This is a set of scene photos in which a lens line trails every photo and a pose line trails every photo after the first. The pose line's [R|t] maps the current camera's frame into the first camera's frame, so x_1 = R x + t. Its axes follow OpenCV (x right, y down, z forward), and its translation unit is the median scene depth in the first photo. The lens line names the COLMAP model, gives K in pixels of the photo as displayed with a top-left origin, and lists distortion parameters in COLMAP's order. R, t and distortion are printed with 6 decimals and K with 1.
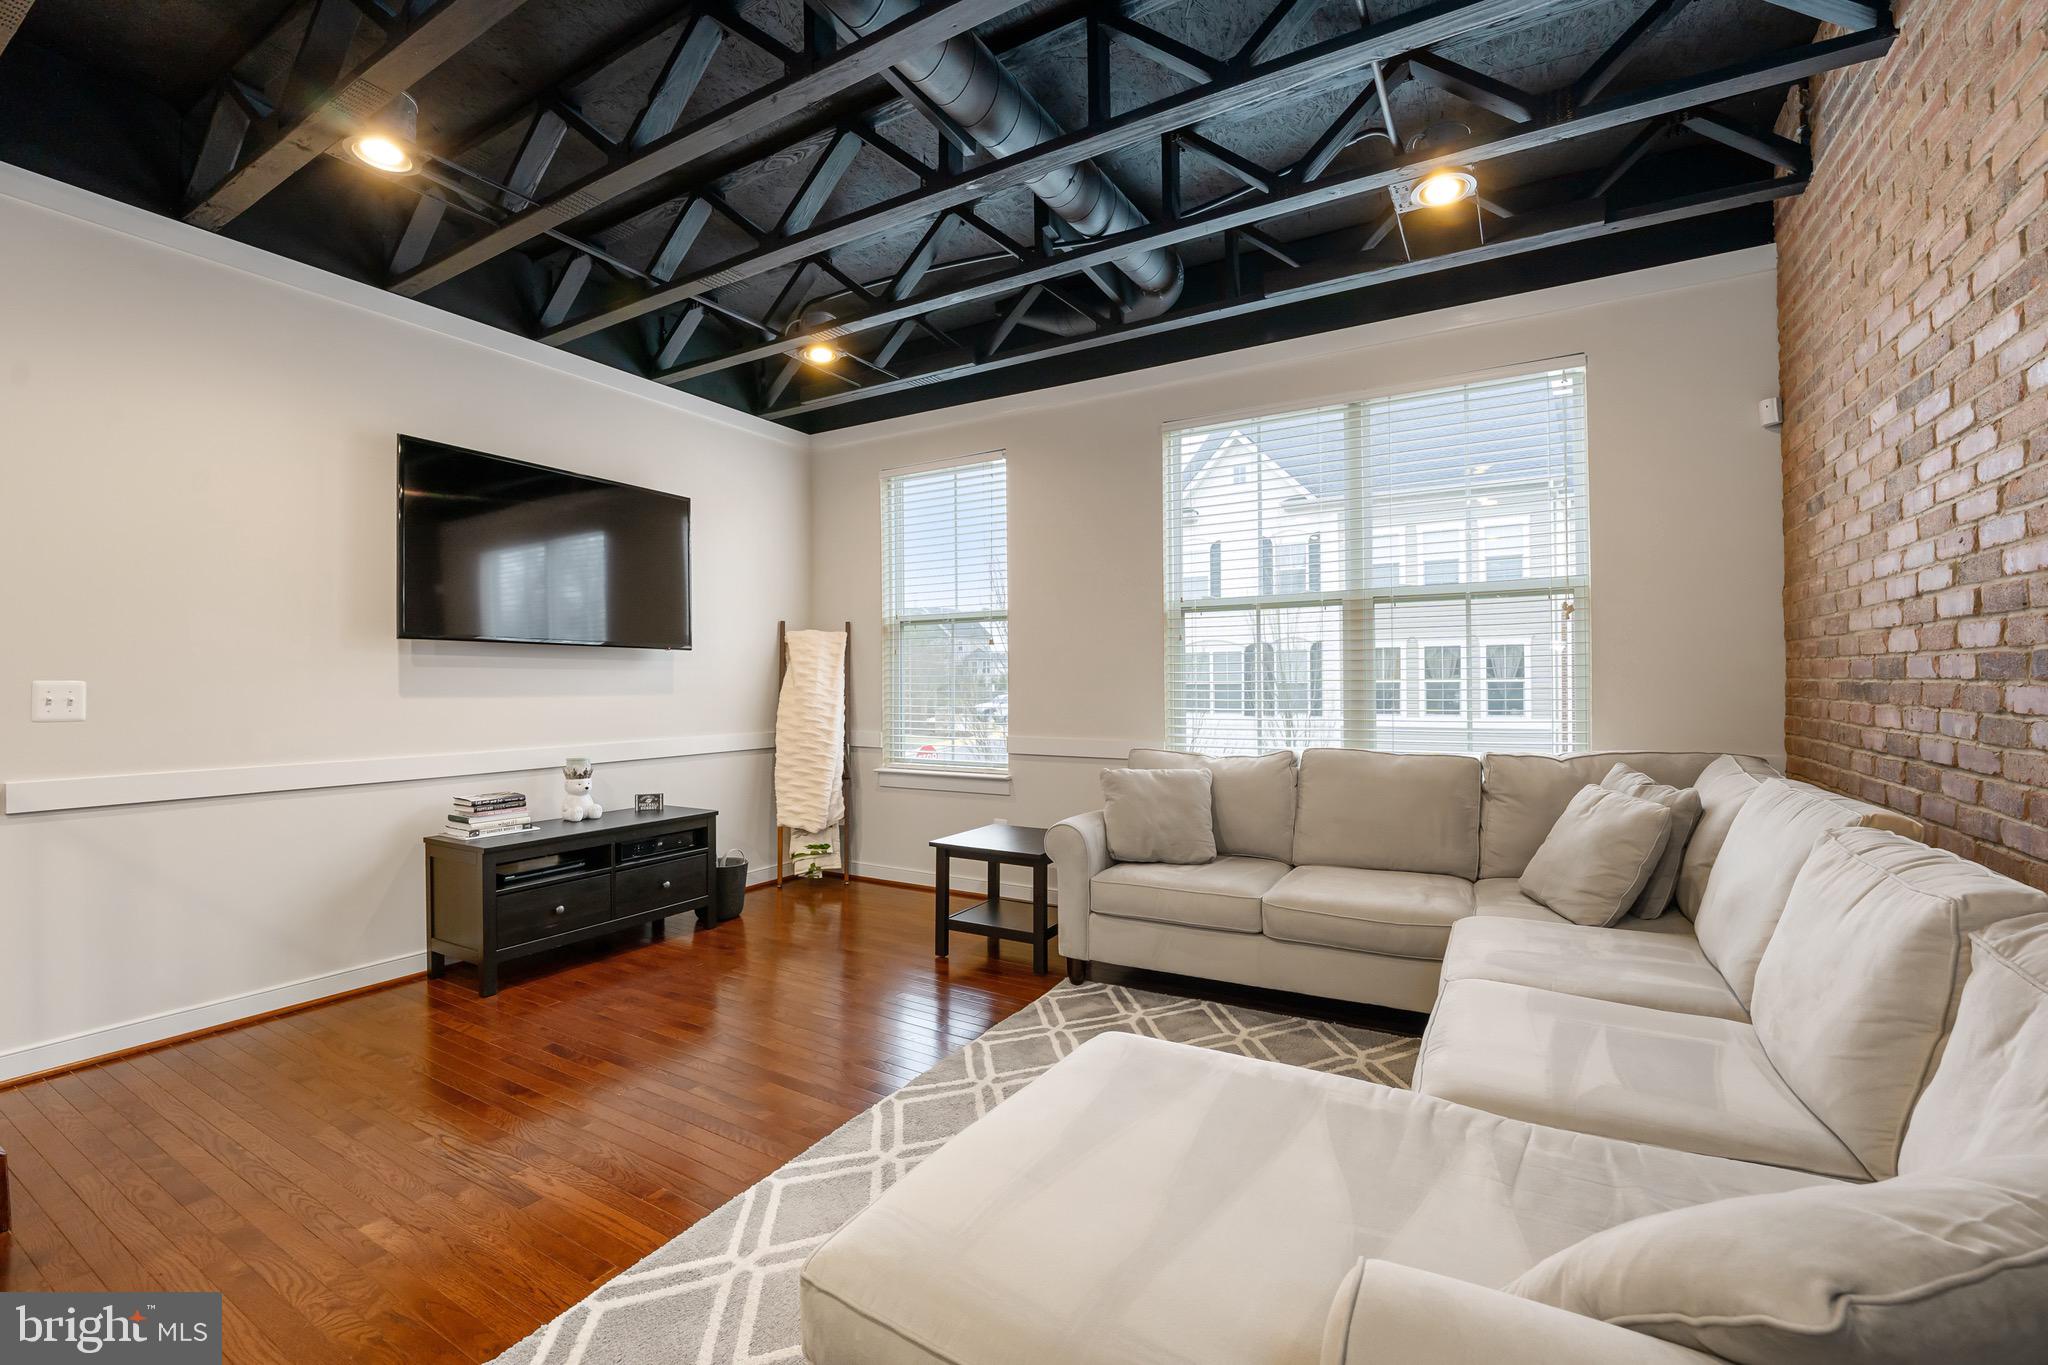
lens RADIAL K [[820.6, 0, 1026.0], [0, 820.6, 683.2], [0, 0, 1]] dist [-0.001823, -0.000613]
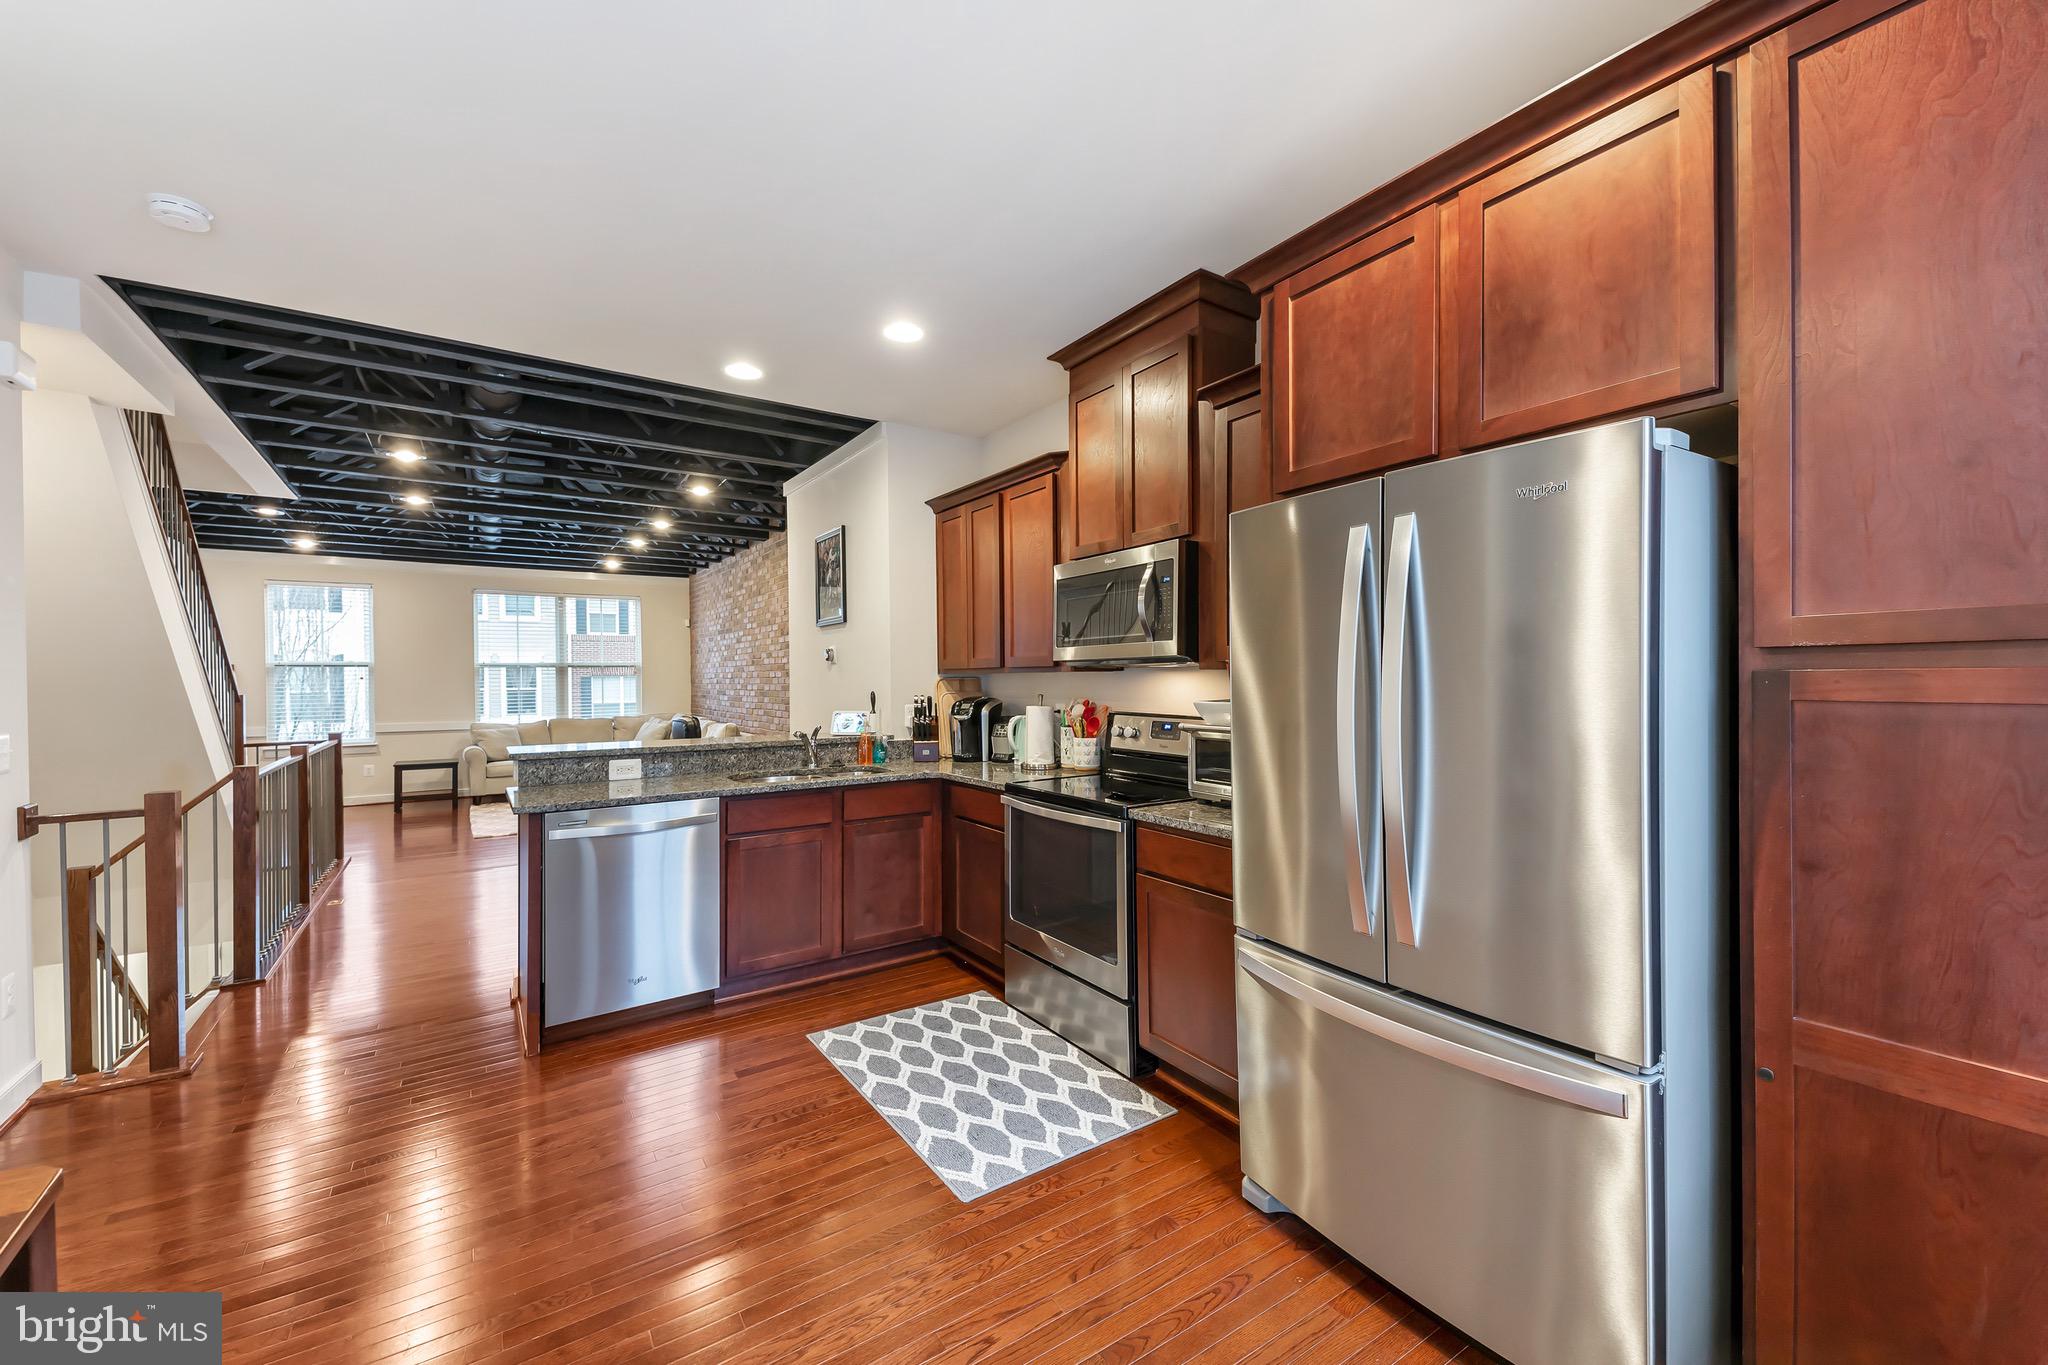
lens RADIAL K [[820.6, 0, 1023.8], [0, 820.6, 683.4], [0, 0, 1]] dist [-0.001823, -0.000613]
pose [[0.424567, 0.000075, 0.905397, -1.356508], [0.006682, 0.999973, -0.003216, -0.014911], [-0.905372, 0.007415, 0.424555, -1.486497]]
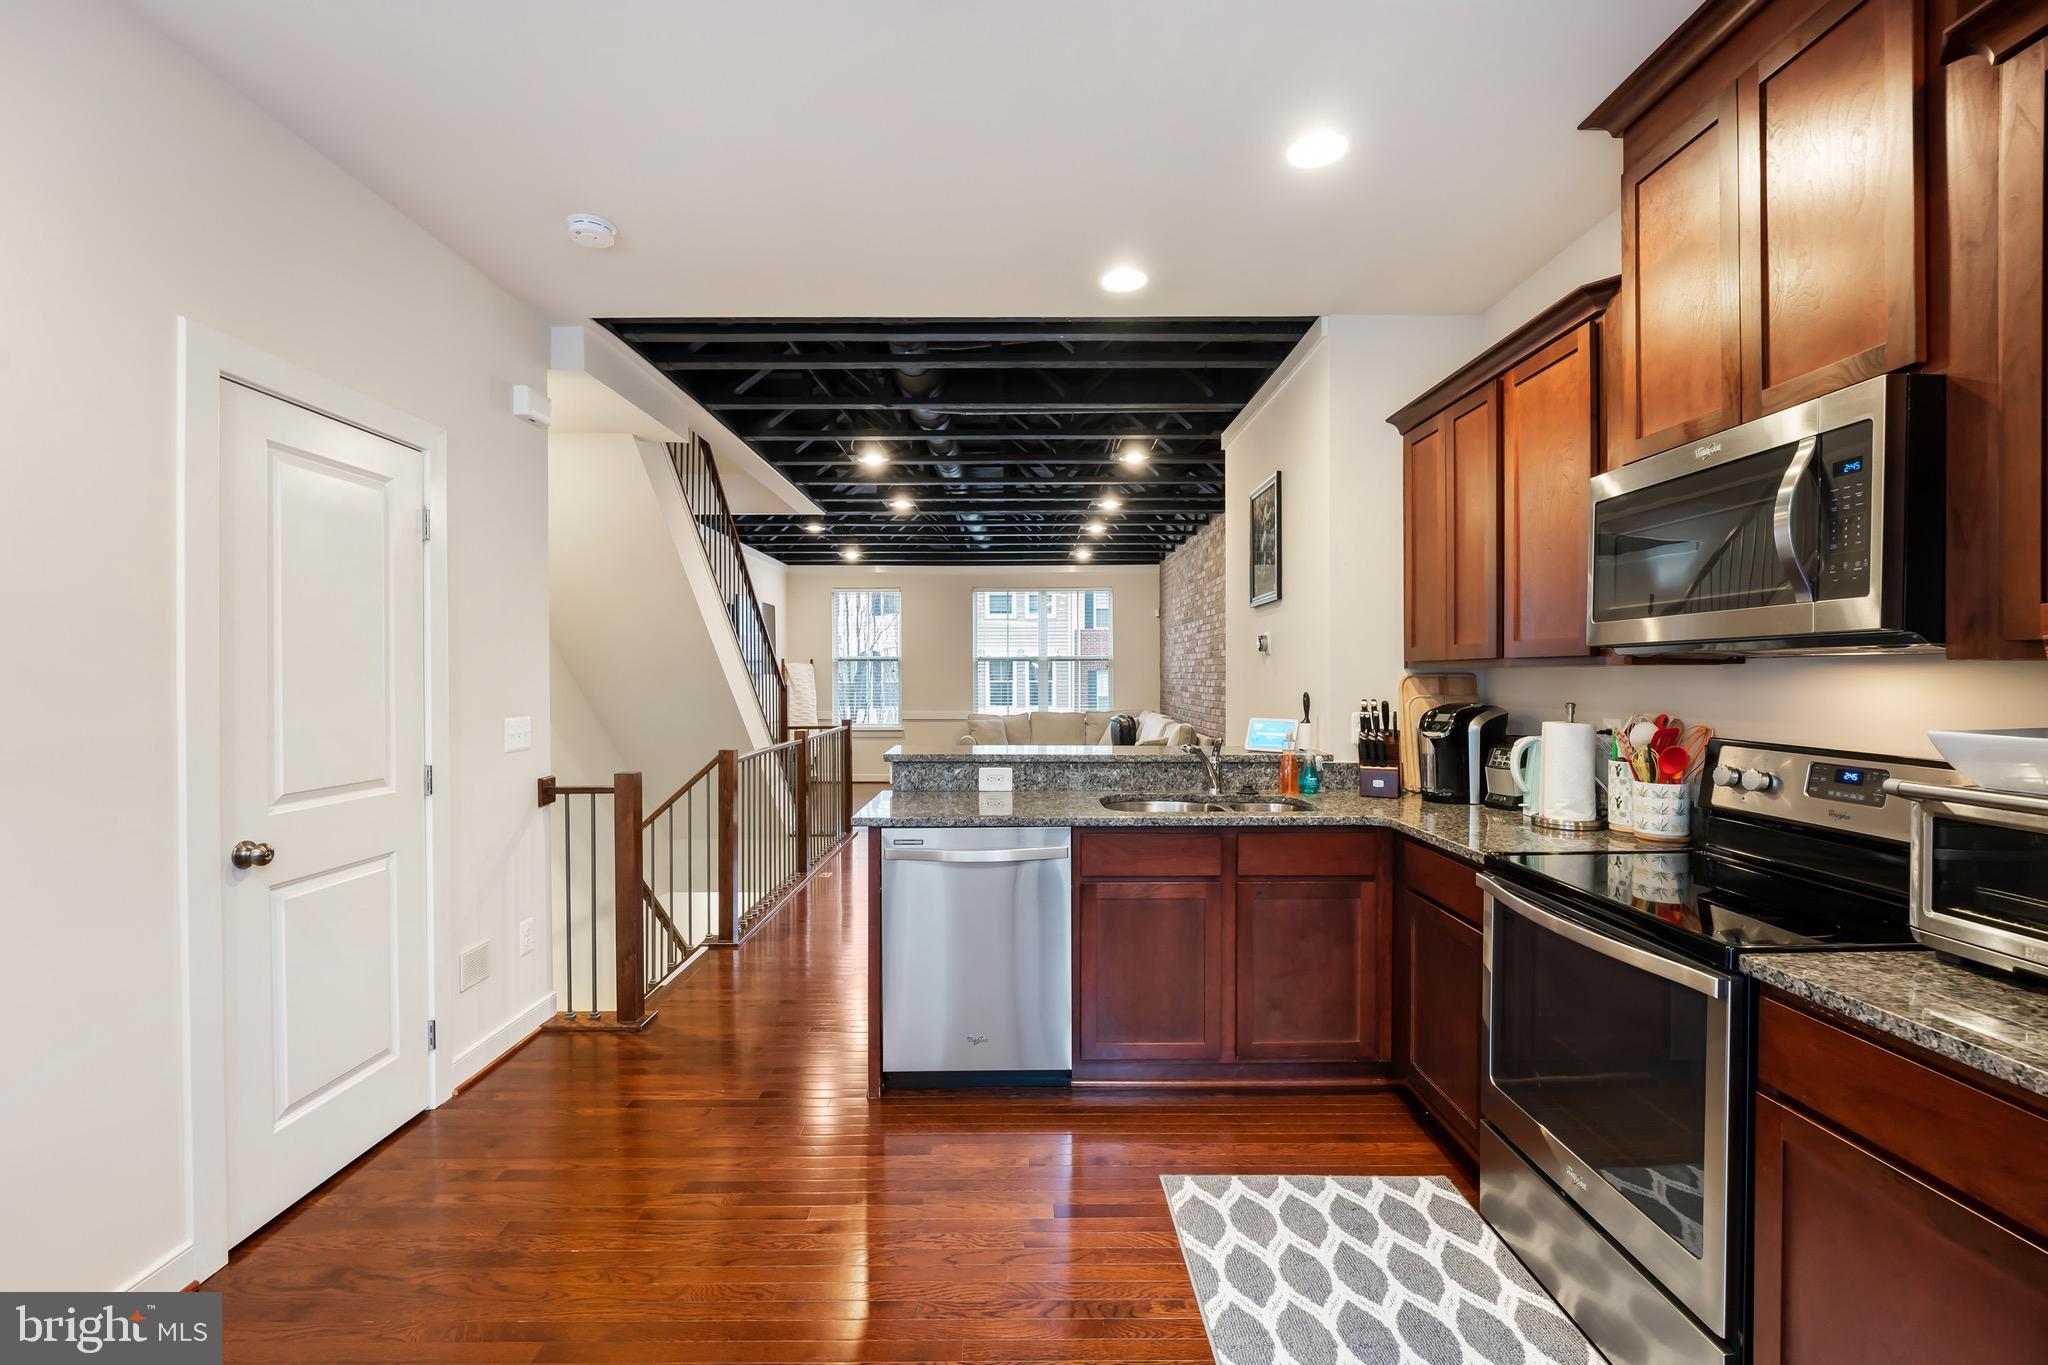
lens RADIAL K [[885.6, 0, 1015.8], [0, 885.6, 682.2], [0, 0, 1]] dist [-0.023626, 0.003118]
pose [[0.856690, 0.004632, 0.515812, -1.165050], [-0.005682, 0.999984, 0.000458, -0.017378], [-0.515801, -0.003324, 0.856702, -1.433240]]
